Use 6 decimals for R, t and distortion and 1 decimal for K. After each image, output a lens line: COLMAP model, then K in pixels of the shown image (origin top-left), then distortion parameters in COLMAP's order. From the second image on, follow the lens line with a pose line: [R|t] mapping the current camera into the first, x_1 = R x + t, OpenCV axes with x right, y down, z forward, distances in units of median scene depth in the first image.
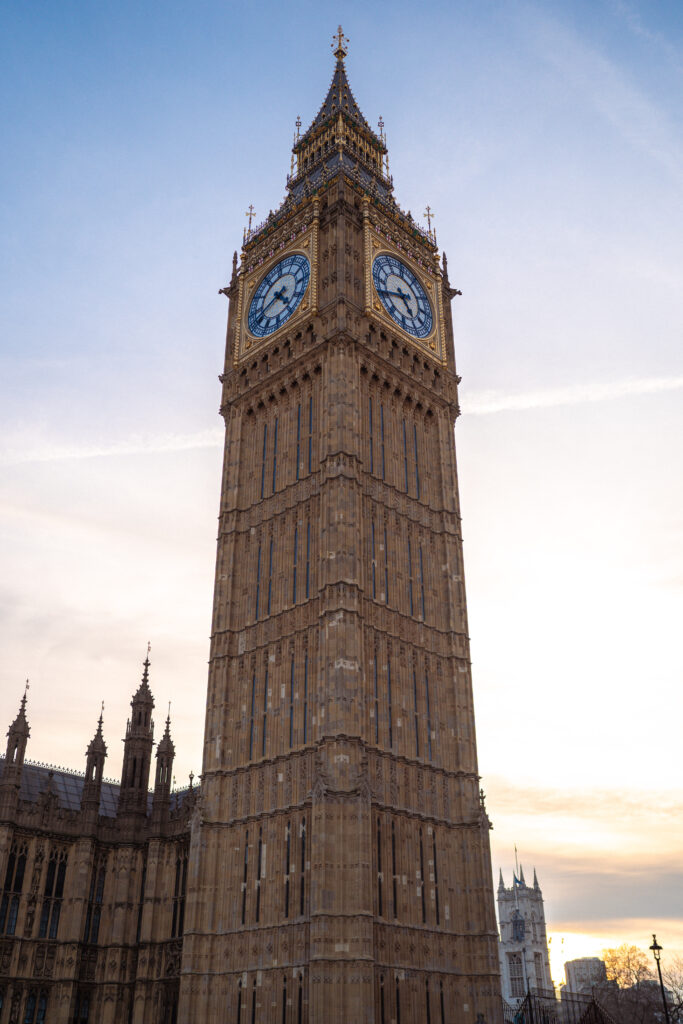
lens RADIAL K [[981.8, 0, 341.5], [0, 981.8, 512.0], [0, 0, 1]] dist [-0.004057, 0.013089]
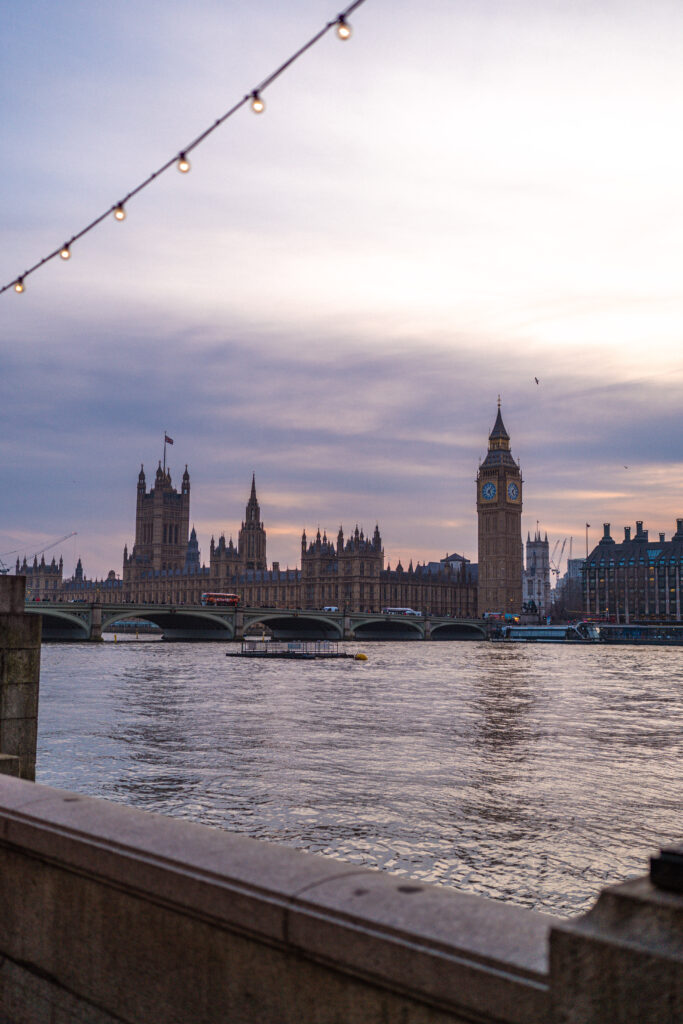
lens RADIAL K [[981.8, 0, 341.5], [0, 981.8, 512.0], [0, 0, 1]] dist [-0.004057, 0.013089]
pose [[0.998988, 0.012519, -0.043204, -0.628299], [0.005724, 0.917298, 0.398161, -2.229550], [0.044615, -0.398005, 0.916298, -3.926377]]
